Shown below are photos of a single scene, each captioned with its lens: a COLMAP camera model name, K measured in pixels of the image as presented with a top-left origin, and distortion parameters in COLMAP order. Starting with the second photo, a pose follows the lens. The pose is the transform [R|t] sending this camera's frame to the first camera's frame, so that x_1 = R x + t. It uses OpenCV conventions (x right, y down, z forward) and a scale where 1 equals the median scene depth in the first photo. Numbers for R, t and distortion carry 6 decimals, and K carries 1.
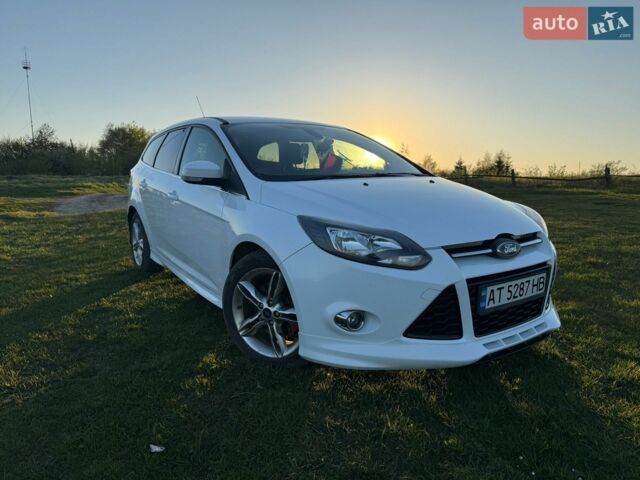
lens RADIAL K [[441.0, 0, 320.0], [0, 441.0, 240.0], [0, 0, 1]] dist [0.083790, -0.105217]
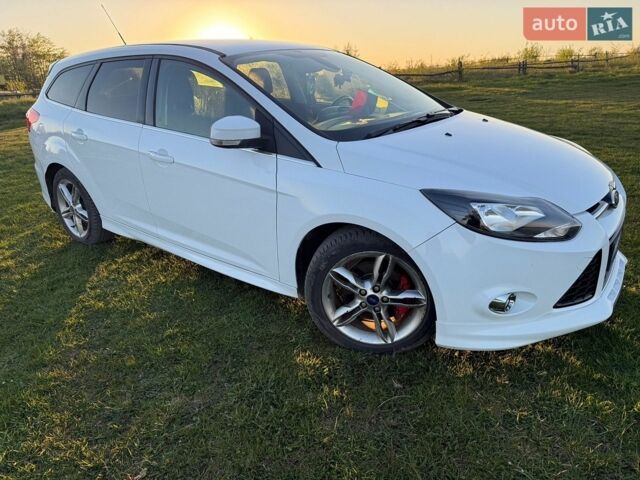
lens RADIAL K [[441.0, 0, 320.0], [0, 441.0, 240.0], [0, 0, 1]] dist [0.083790, -0.105217]
pose [[0.948506, -0.151490, 0.278186, -0.447227], [0.089863, 0.970833, 0.222281, -0.155135], [-0.303745, -0.185836, 0.934454, 0.235401]]
